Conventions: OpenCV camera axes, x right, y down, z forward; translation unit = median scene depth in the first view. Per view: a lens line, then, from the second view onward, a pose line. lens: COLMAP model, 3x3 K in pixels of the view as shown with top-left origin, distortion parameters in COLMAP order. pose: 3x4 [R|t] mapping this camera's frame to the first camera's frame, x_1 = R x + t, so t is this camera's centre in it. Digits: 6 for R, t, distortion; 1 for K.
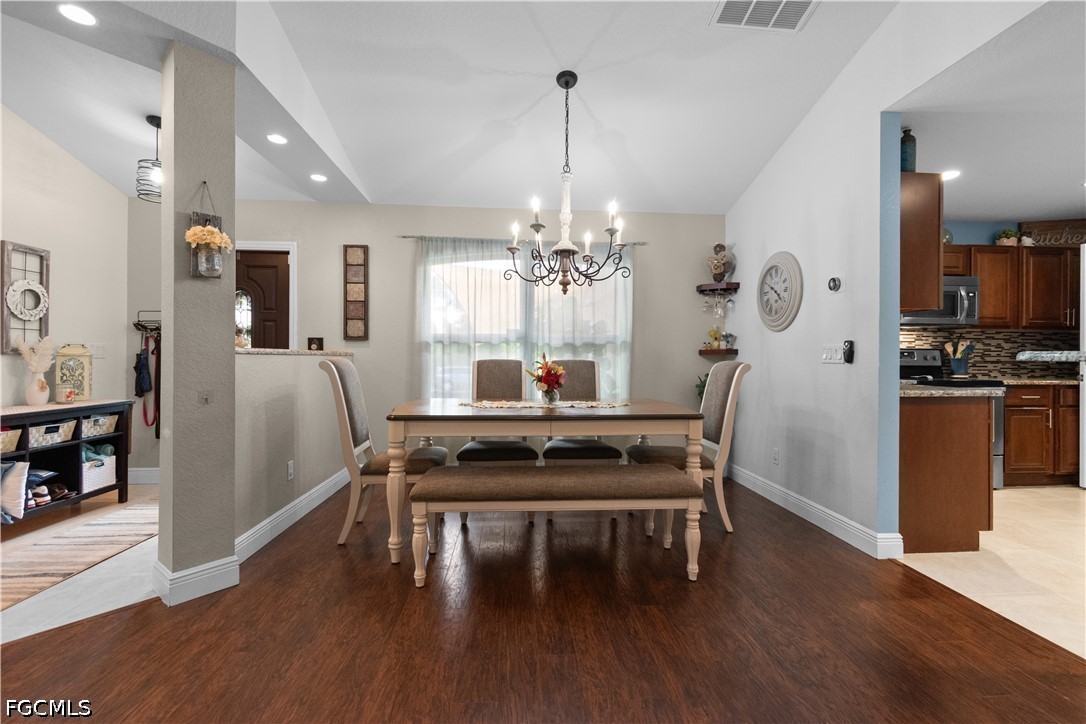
lens RADIAL K [[491.6, 0, 545.8], [0, 491.6, 356.2], [0, 0, 1]] dist [0.006715, -0.001251]
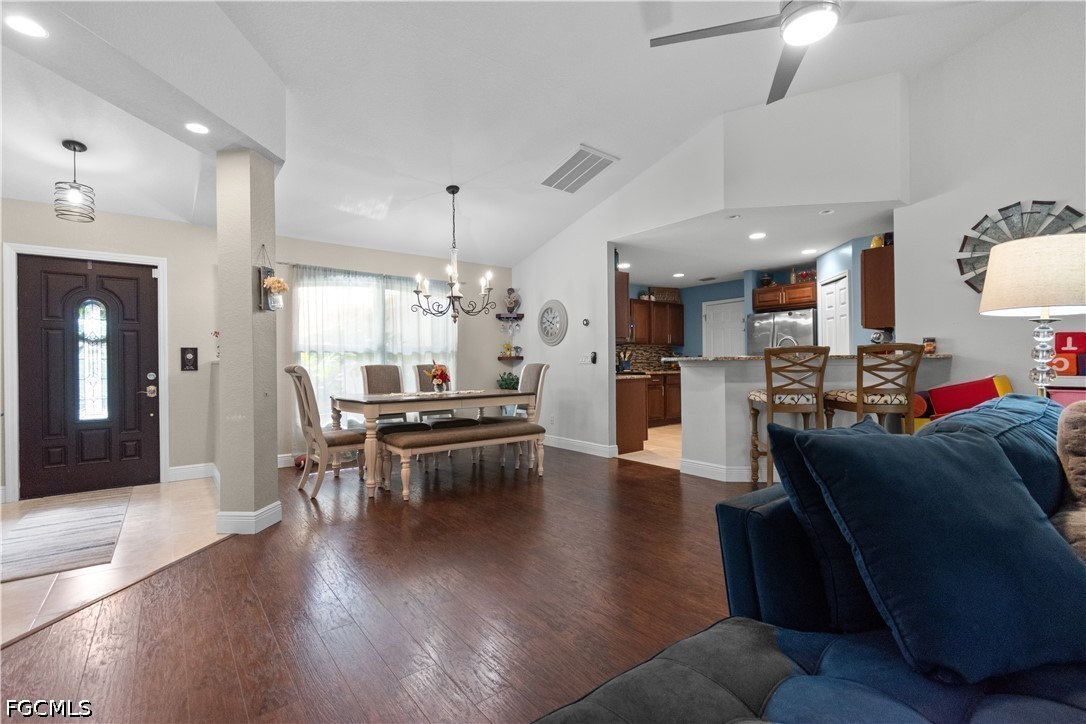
lens RADIAL K [[491.6, 0, 544.0], [0, 491.6, 362.4], [0, 0, 1]] dist [0.006715, -0.001251]
pose [[0.836029, -0.012301, 0.548547, -0.471538], [0.011249, 0.999923, 0.005278, -0.002388], [-0.548570, 0.001758, 0.836103, -0.398374]]
